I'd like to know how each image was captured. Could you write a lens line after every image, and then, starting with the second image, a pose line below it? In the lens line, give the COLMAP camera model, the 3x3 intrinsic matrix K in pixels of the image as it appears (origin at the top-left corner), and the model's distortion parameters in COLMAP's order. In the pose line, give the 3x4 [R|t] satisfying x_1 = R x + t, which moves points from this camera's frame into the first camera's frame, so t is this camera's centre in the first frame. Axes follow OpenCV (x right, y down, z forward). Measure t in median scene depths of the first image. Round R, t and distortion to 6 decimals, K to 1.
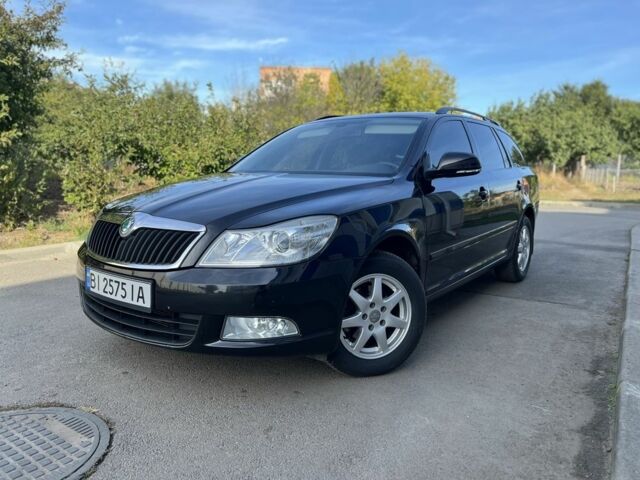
lens RADIAL K [[466.9, 0, 320.0], [0, 466.9, 240.0], [0, 0, 1]] dist [0.008241, -0.003010]
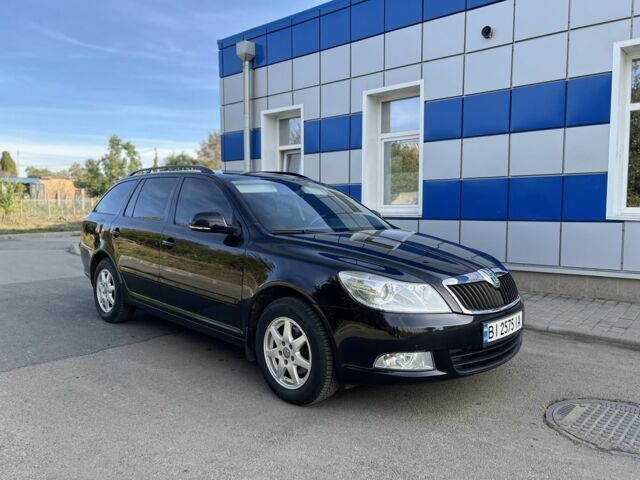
lens RADIAL K [[449.0, 0, 318.9], [0, 449.0, 255.9], [0, 0, 1]] dist [0.033380, -0.001442]
pose [[0.174189, -0.116492, 0.977797, -0.808759], [0.137171, 0.986167, 0.093053, -0.131427], [-0.975111, 0.117917, 0.187758, 0.579022]]
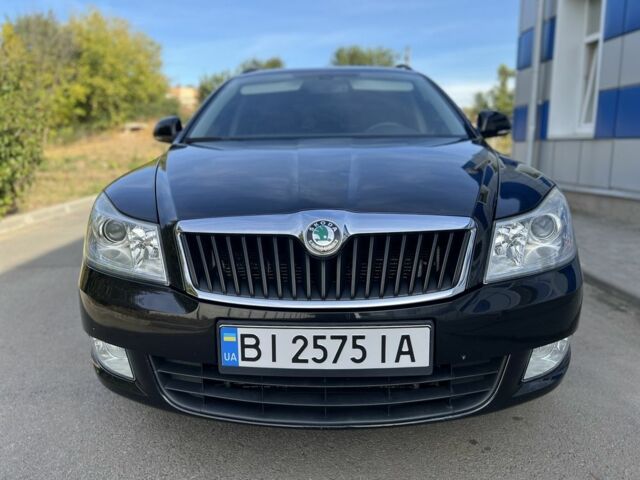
lens RADIAL K [[466.9, 0, 320.0], [0, 466.9, 240.0], [0, 0, 1]] dist [0.008241, -0.003010]
pose [[0.828628, -0.139647, 0.542101, -0.336753], [0.106327, 0.990019, 0.092507, -0.035951], [-0.549609, -0.019014, 0.835206, 0.251721]]
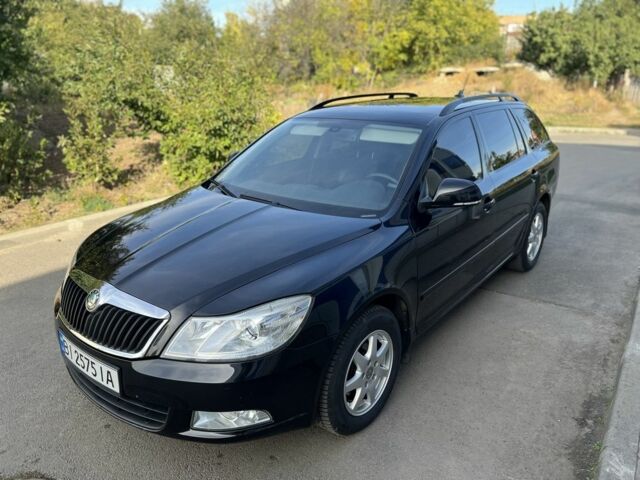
lens RADIAL K [[471.0, 0, 325.7], [0, 471.0, 240.9], [0, 0, 1]] dist [0.004076, 0.002788]
pose [[0.999207, -0.003832, -0.039636, 0.049173], [0.010554, 0.985245, 0.170822, -0.145628], [0.038397, -0.171105, 0.984504, 0.039257]]
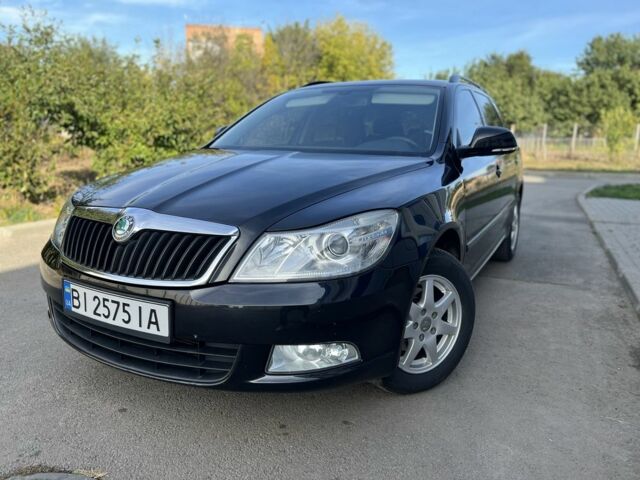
lens RADIAL K [[472.0, 0, 324.2], [0, 472.0, 240.8], [0, 0, 1]] dist [0.003668, -0.003493]
pose [[0.989771, -0.025335, 0.140400, -0.093180], [0.015765, 0.997502, 0.068864, -0.025974], [-0.141794, -0.065946, 0.987697, 0.092139]]
